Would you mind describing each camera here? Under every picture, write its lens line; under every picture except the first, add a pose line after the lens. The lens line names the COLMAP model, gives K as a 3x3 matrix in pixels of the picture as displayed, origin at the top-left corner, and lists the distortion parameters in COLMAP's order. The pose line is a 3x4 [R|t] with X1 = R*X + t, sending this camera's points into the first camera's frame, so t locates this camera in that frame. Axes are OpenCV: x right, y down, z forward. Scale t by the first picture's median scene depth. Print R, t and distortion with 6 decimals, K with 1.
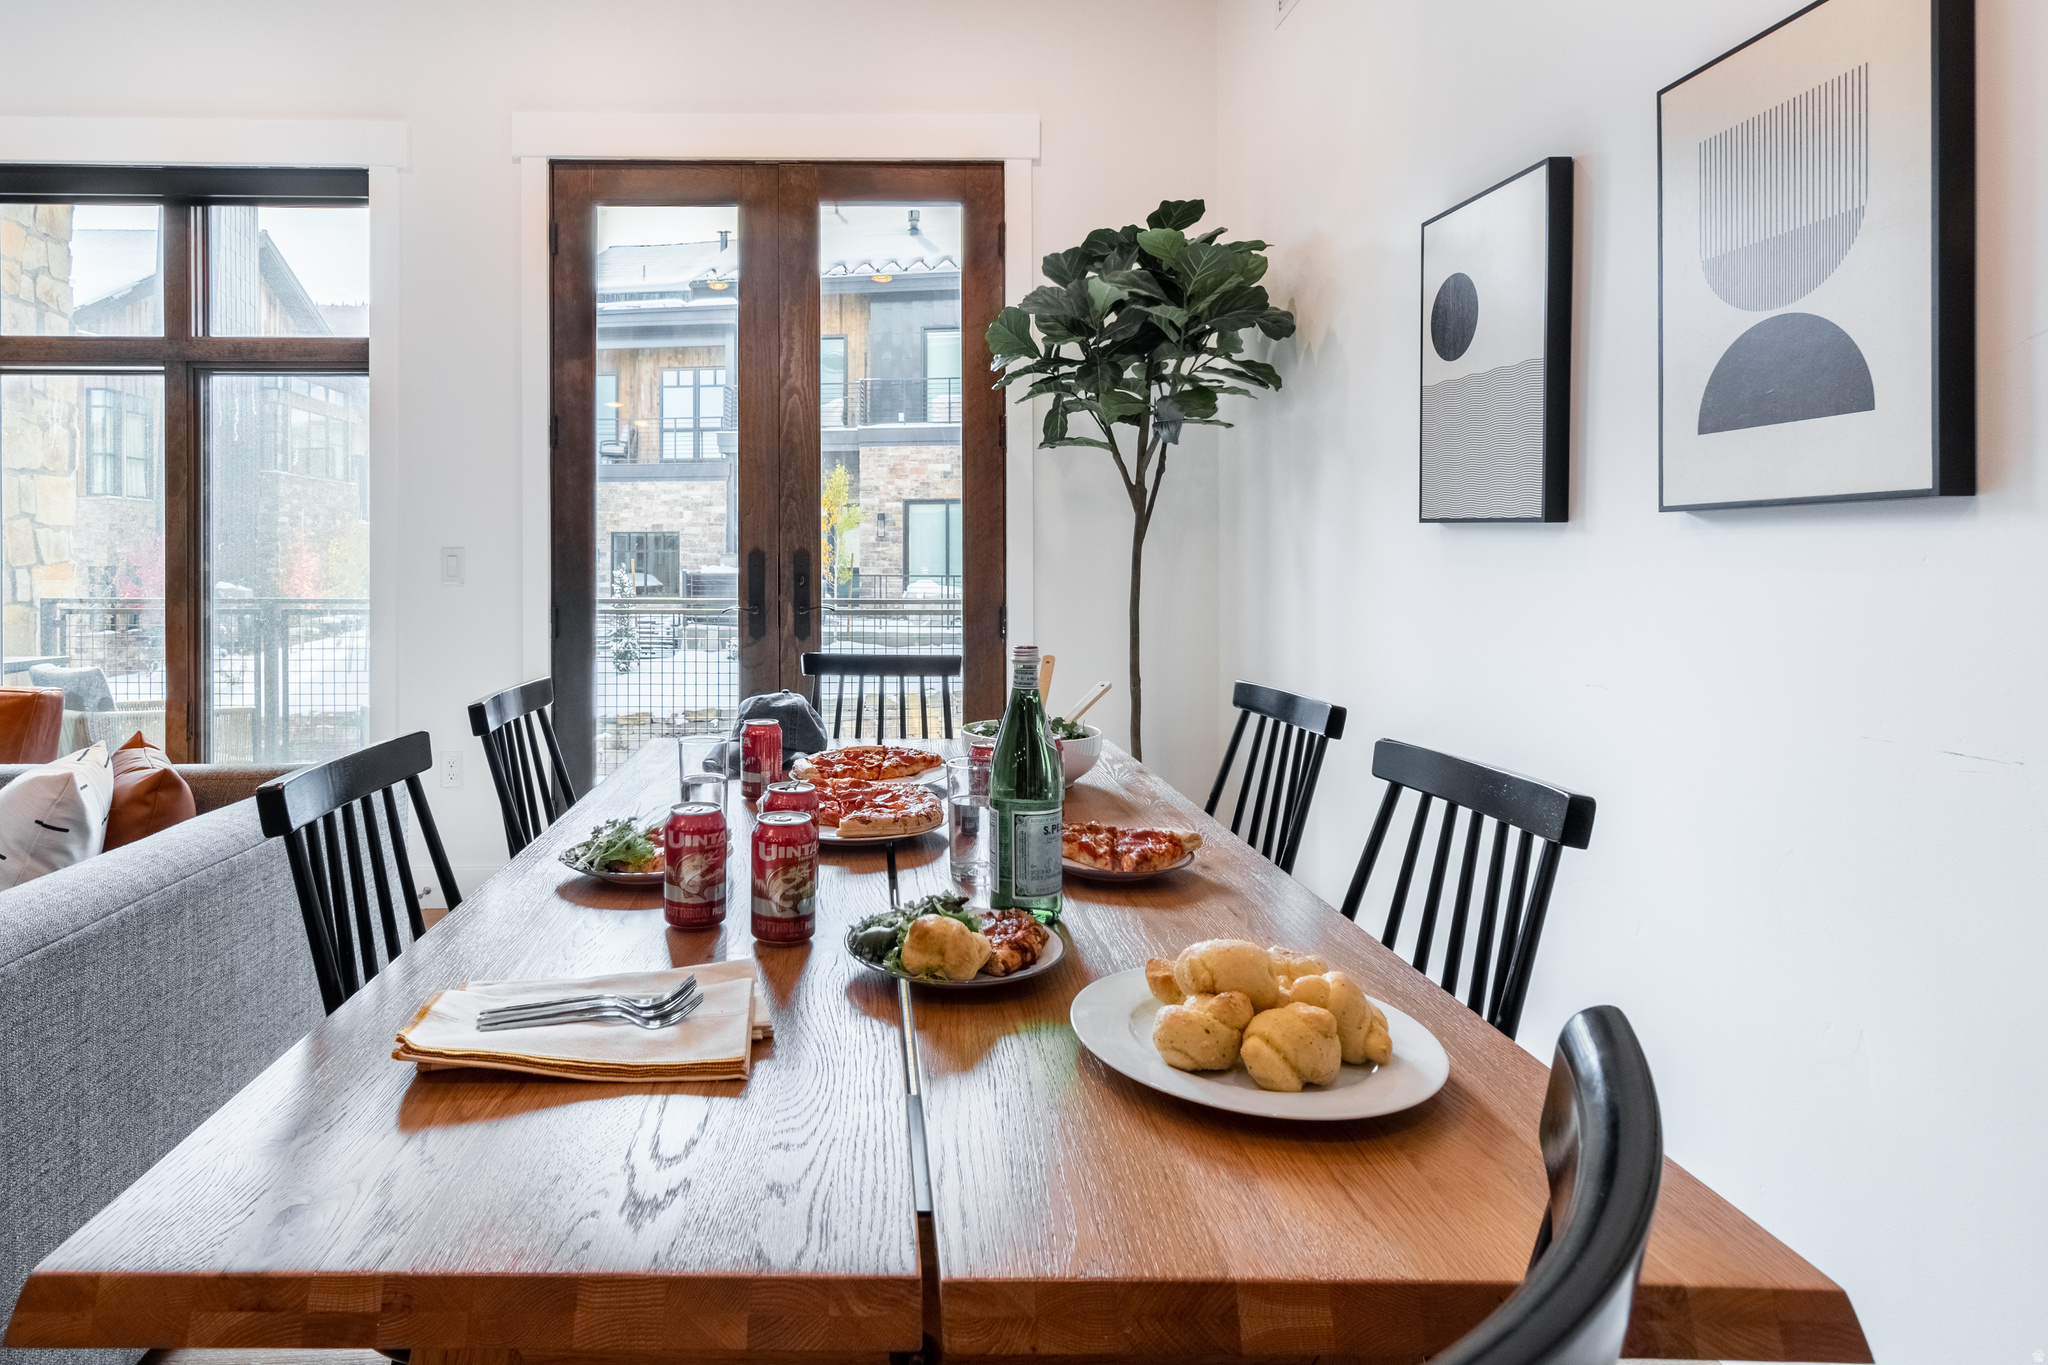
lens RADIAL K [[1139.6, 0, 879.8], [0, 1139.6, 561.2], [0, 0, 1]] dist [0.002173, 0.000251]
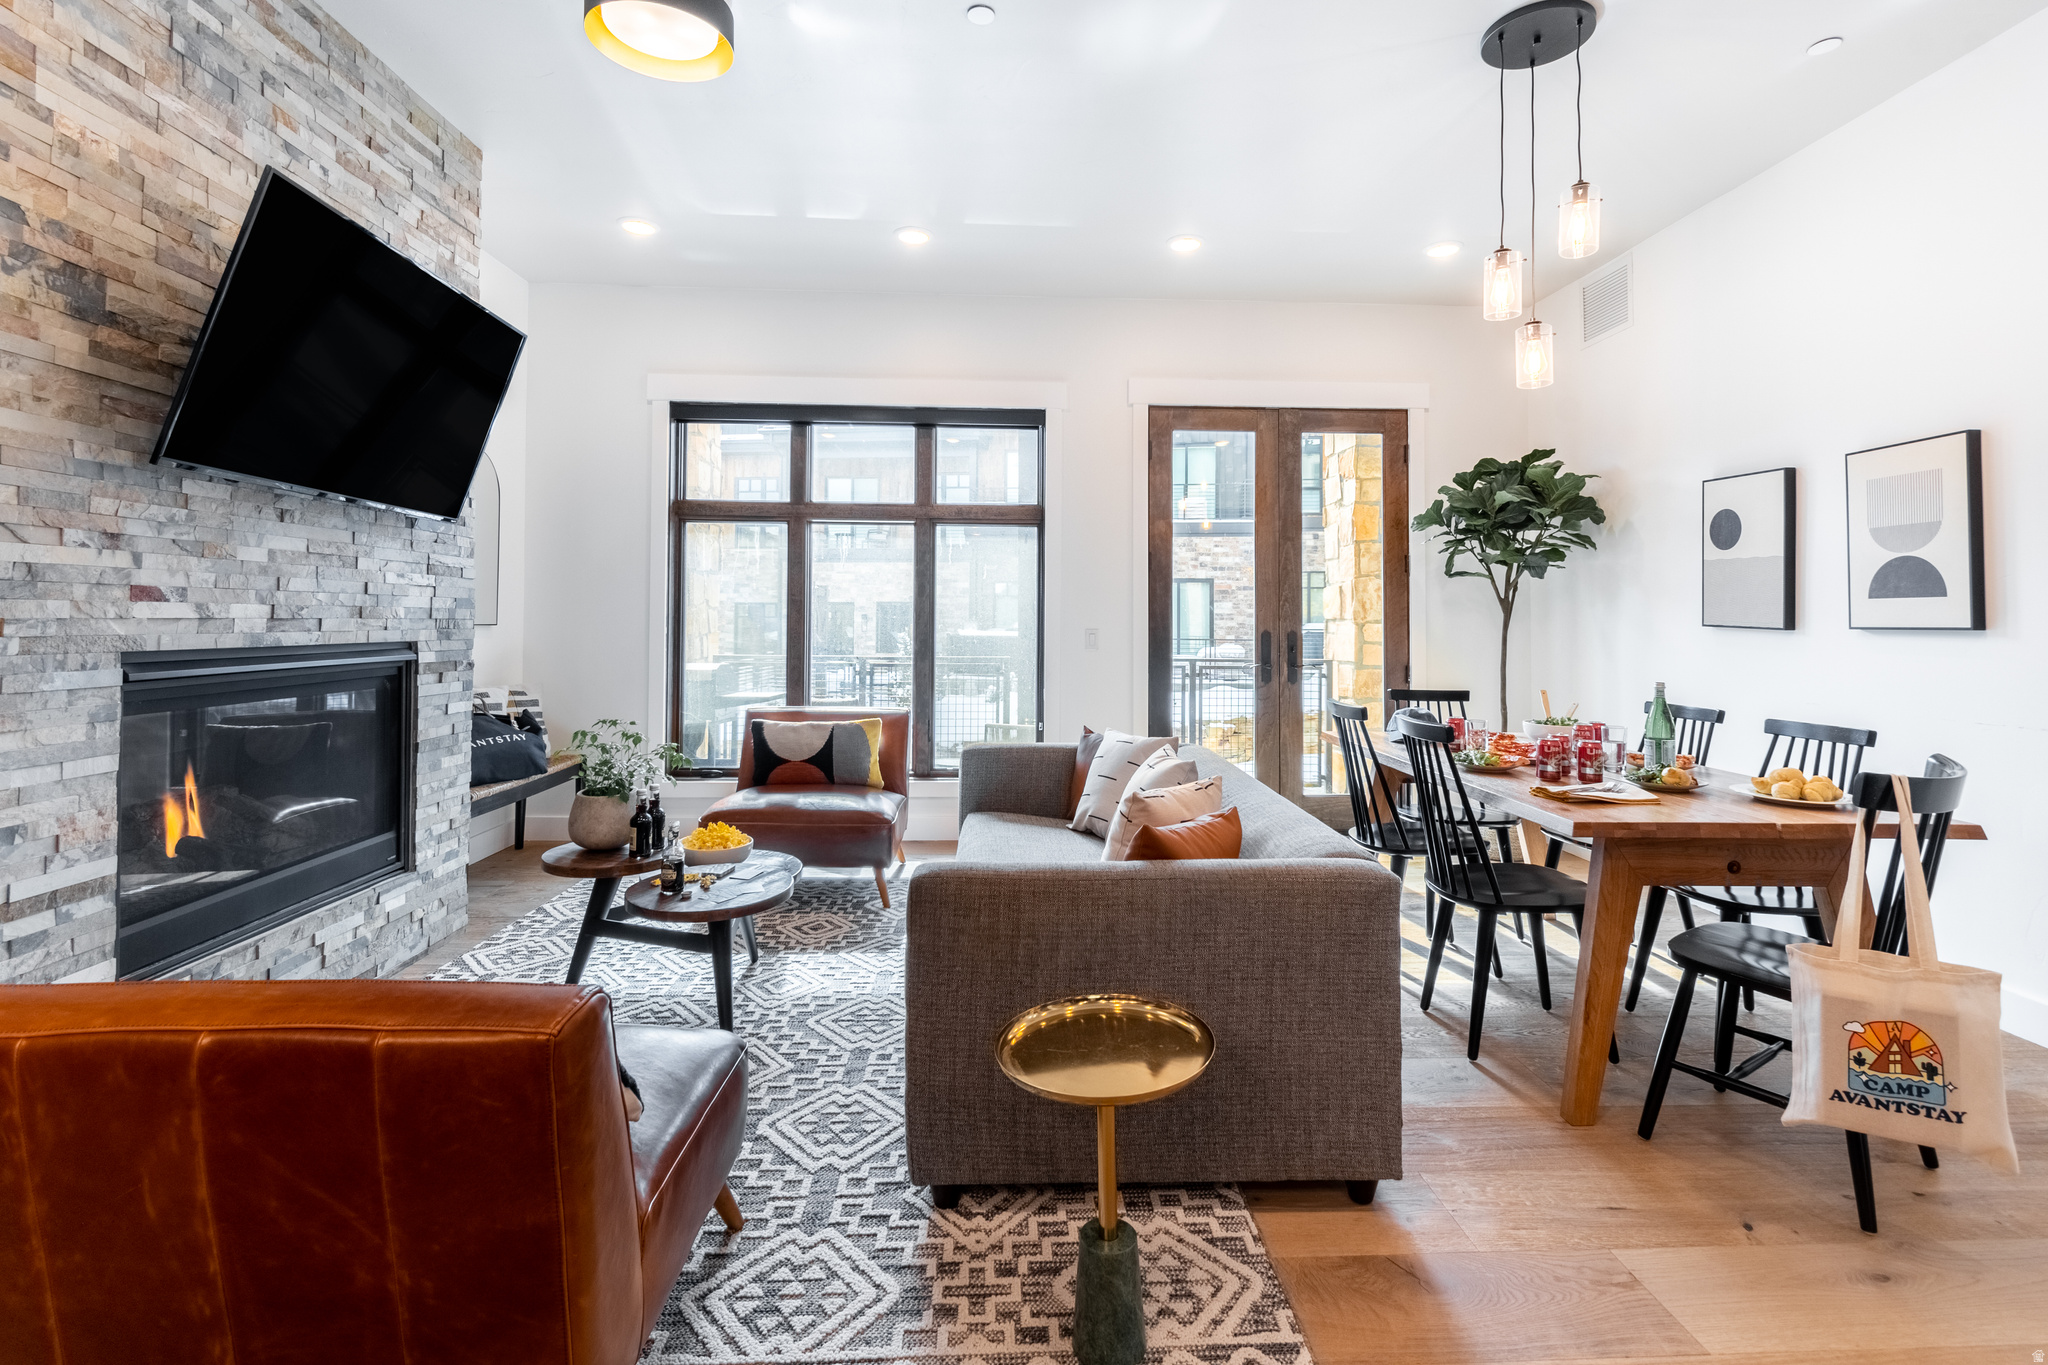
lens RADIAL K [[937.6, 0, 1056.9], [0, 937.6, 602.4], [0, 0, 1]] dist [-0.000862, -0.001151]
pose [[0.999672, 0.007300, 0.024550, -0.461031], [-0.006748, 0.999723, -0.022526, -0.019279], [-0.024707, 0.022353, 0.999445, -0.415794]]
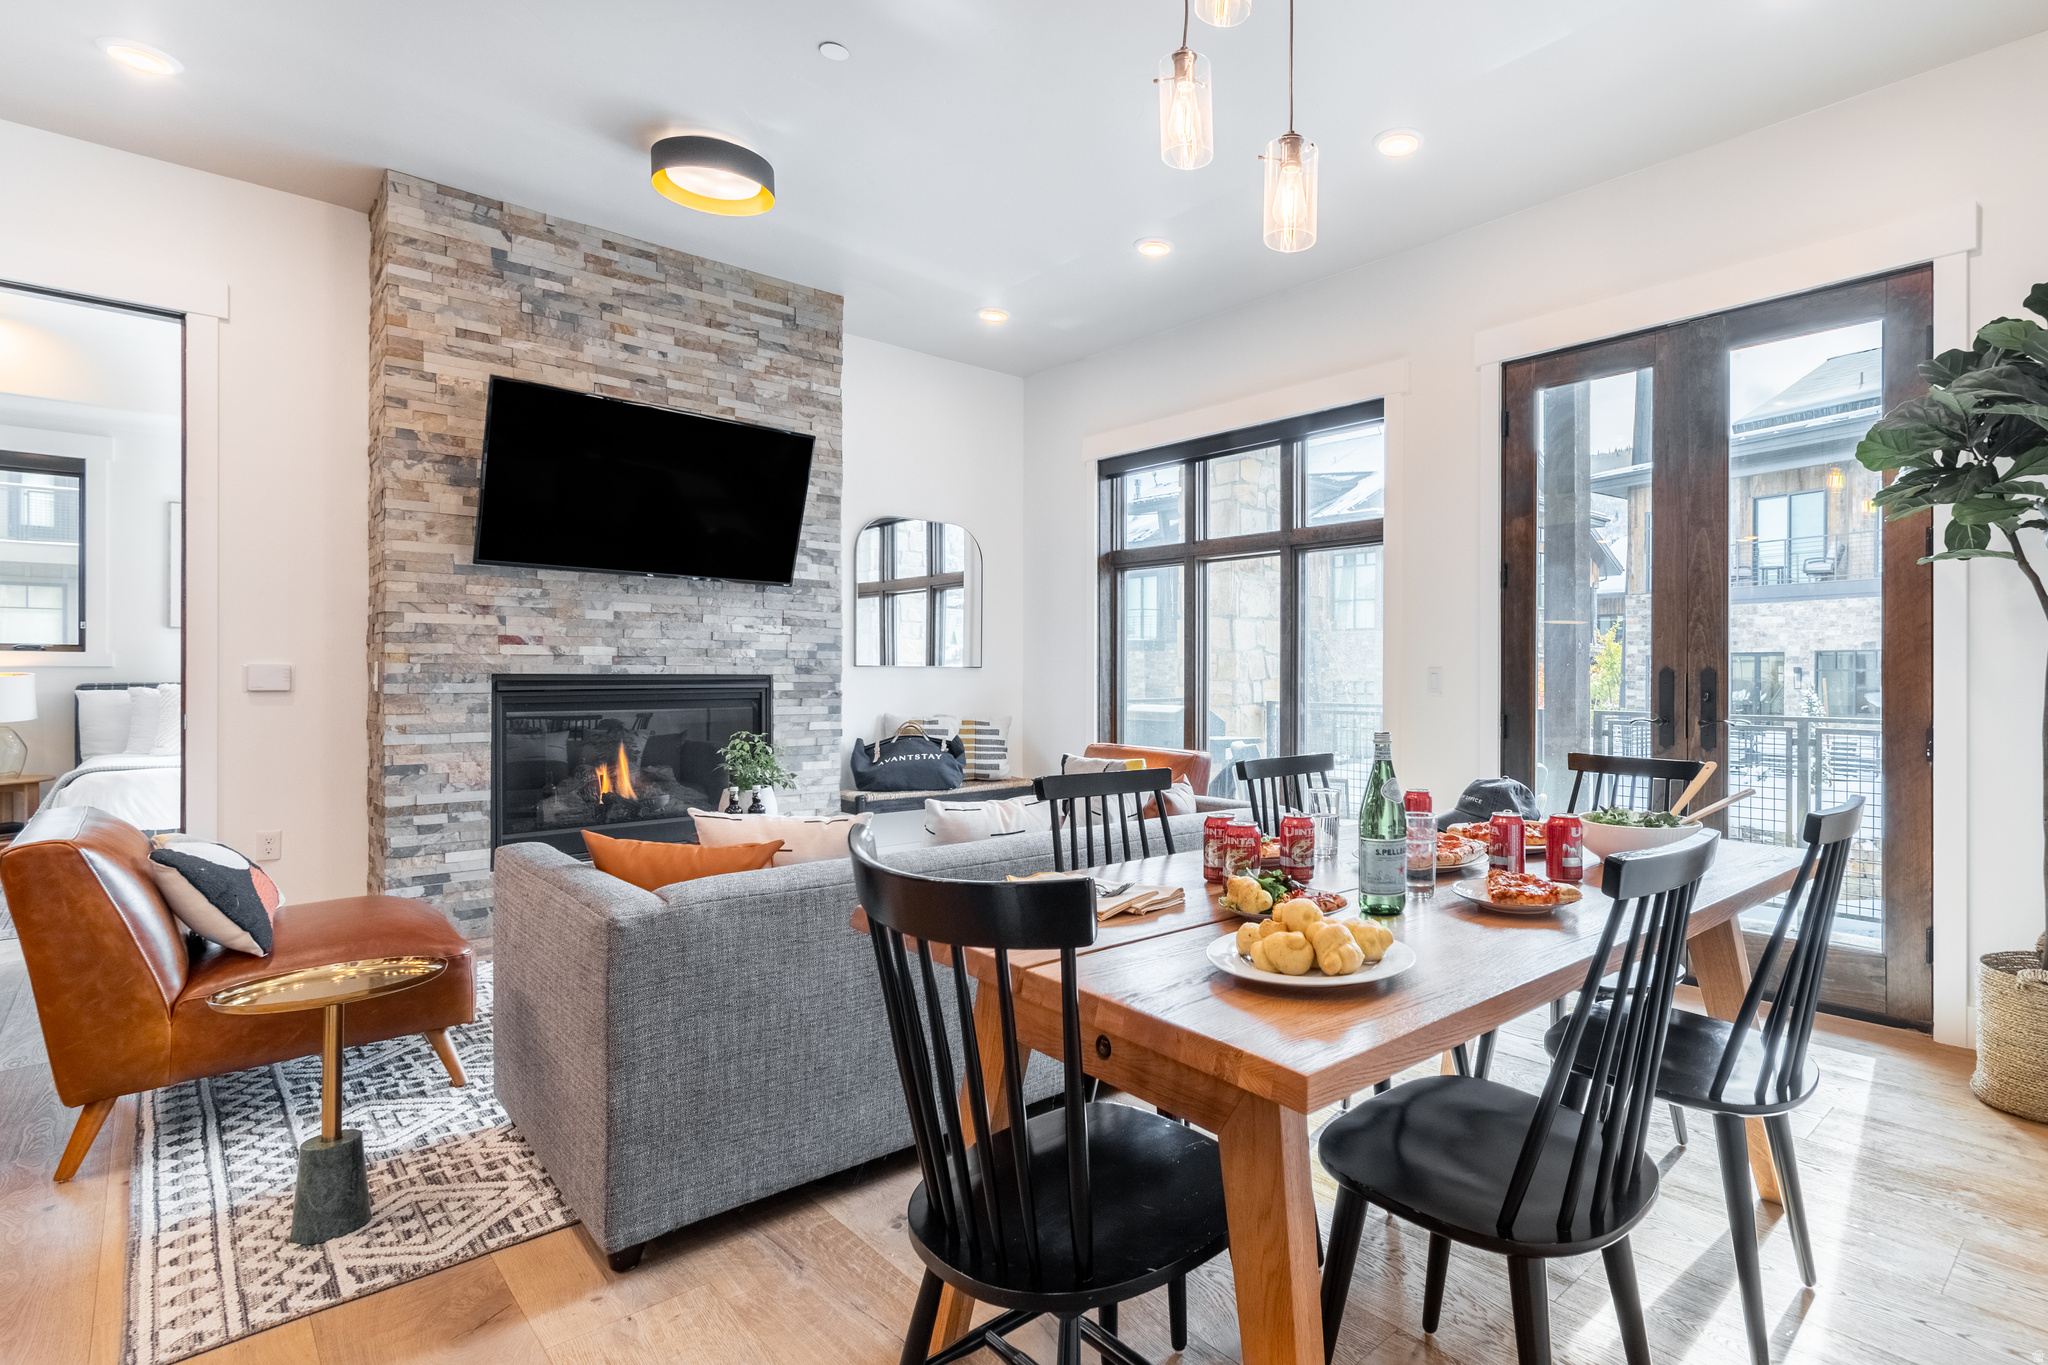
lens RADIAL K [[1032.5, 0, 1198.7], [0, 1032.5, 672.9], [0, 0, 1]] dist [0.006742, 0.001323]
pose [[0.693605, 0.001724, -0.720354, 0.308215], [-0.006390, 0.999973, -0.003759, 0.000983], [0.720327, 0.007210, 0.693597, -0.043833]]
